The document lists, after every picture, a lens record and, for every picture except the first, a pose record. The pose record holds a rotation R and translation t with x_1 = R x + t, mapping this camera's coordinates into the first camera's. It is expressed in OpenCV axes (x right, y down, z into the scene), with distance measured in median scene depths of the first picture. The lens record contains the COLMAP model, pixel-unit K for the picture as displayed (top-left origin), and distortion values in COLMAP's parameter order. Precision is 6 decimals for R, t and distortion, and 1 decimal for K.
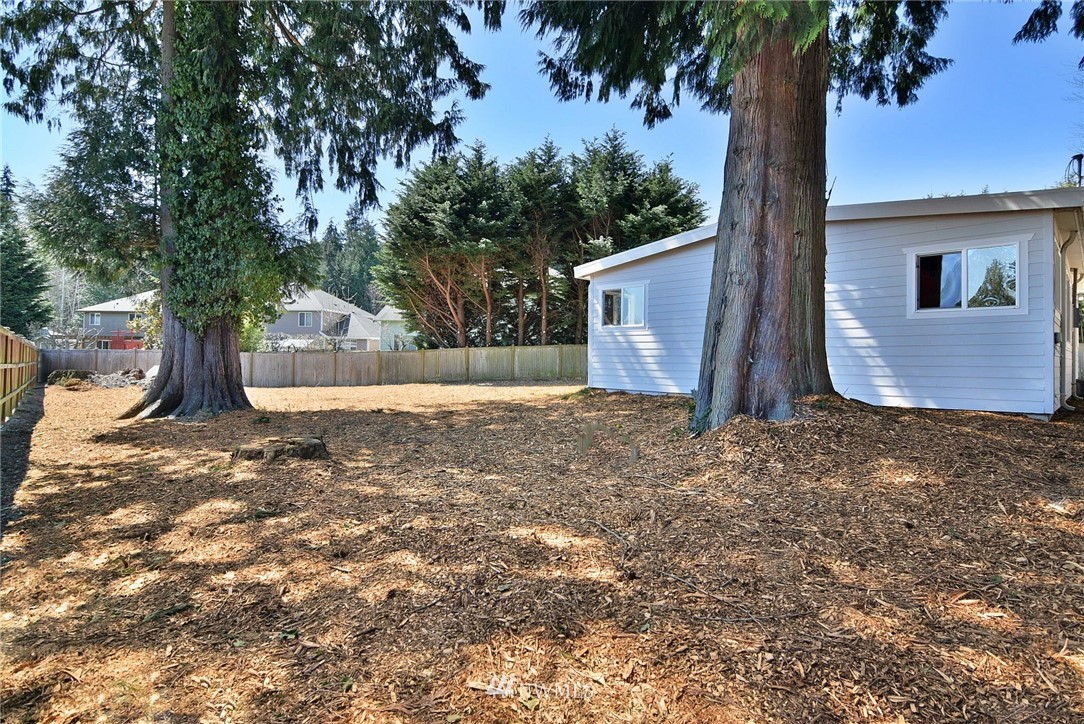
lens RADIAL K [[527.4, 0, 540.0], [0, 527.4, 358.4], [0, 0, 1]] dist [-0.002623, -0.002539]
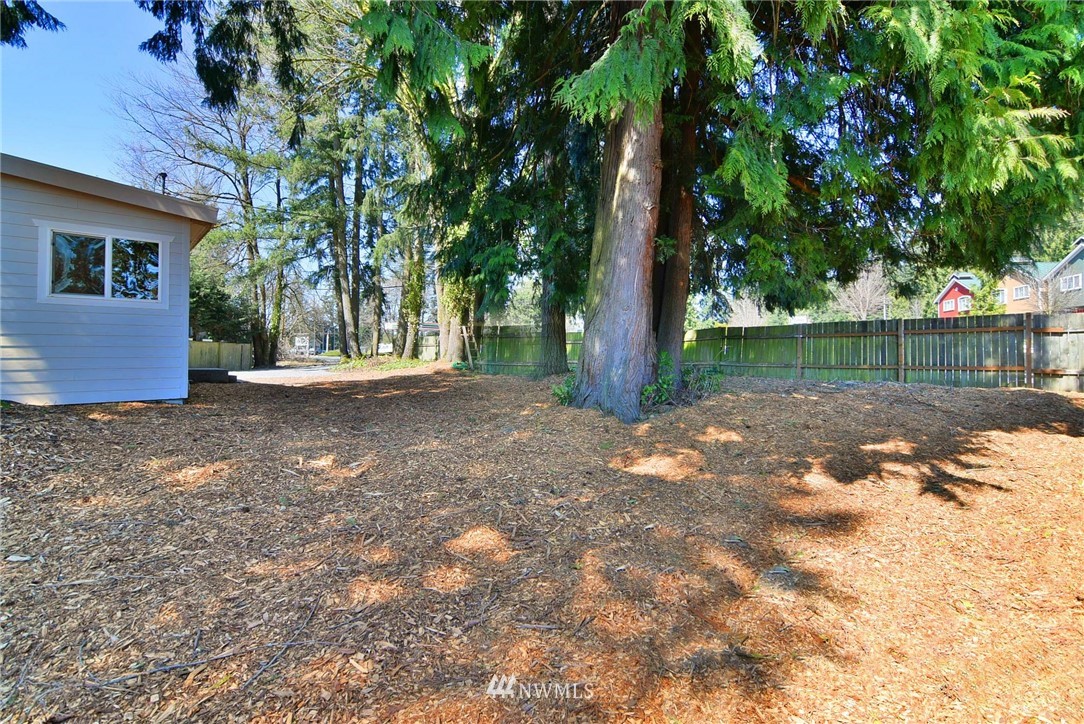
lens RADIAL K [[527.4, 0, 540.2], [0, 527.4, 356.3], [0, 0, 1]] dist [-0.002623, -0.002539]
pose [[0.049668, -0.008707, 0.998728, -0.247013], [-0.002926, 0.999956, 0.008863, 0.004917], [-0.998762, -0.003363, 0.049640, 0.307198]]
